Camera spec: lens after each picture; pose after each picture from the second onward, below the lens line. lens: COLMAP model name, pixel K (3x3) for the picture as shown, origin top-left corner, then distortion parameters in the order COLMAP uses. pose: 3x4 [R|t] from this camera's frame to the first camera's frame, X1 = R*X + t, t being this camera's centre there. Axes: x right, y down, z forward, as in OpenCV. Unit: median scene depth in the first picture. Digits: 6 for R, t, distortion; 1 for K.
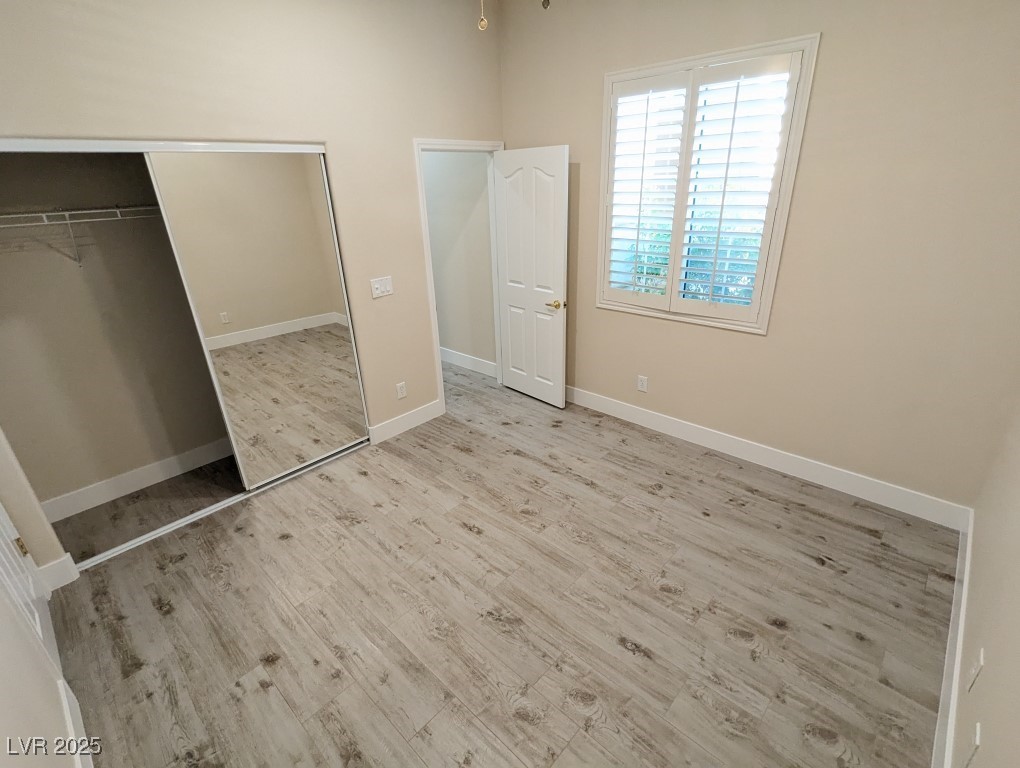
lens RADIAL K [[485.6, 0, 503.9], [0, 485.6, 389.4], [0, 0, 1]] dist [-0.001772, 0.003821]
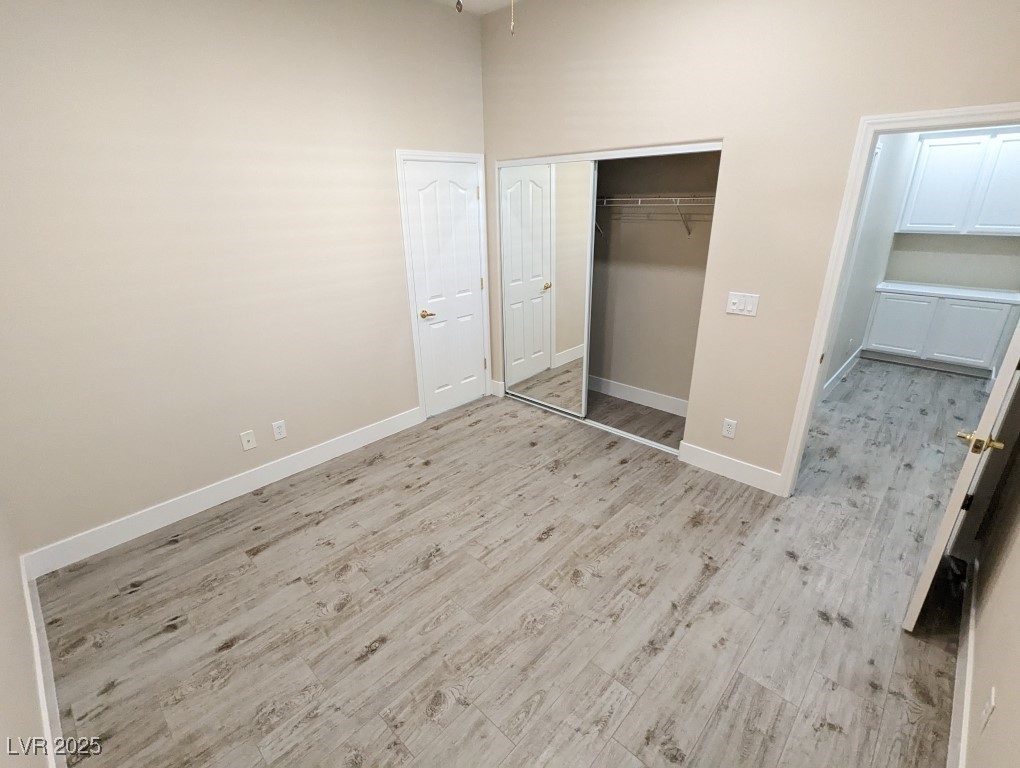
lens RADIAL K [[485.6, 0, 519.9], [0, 485.6, 396.8], [0, 0, 1]] dist [-0.001772, 0.003821]
pose [[0.010019, 0.416858, -0.908917, 0.800702], [-0.387513, 0.839551, 0.380773, -0.340823], [0.921810, 0.348402, 0.169949, 0.763034]]
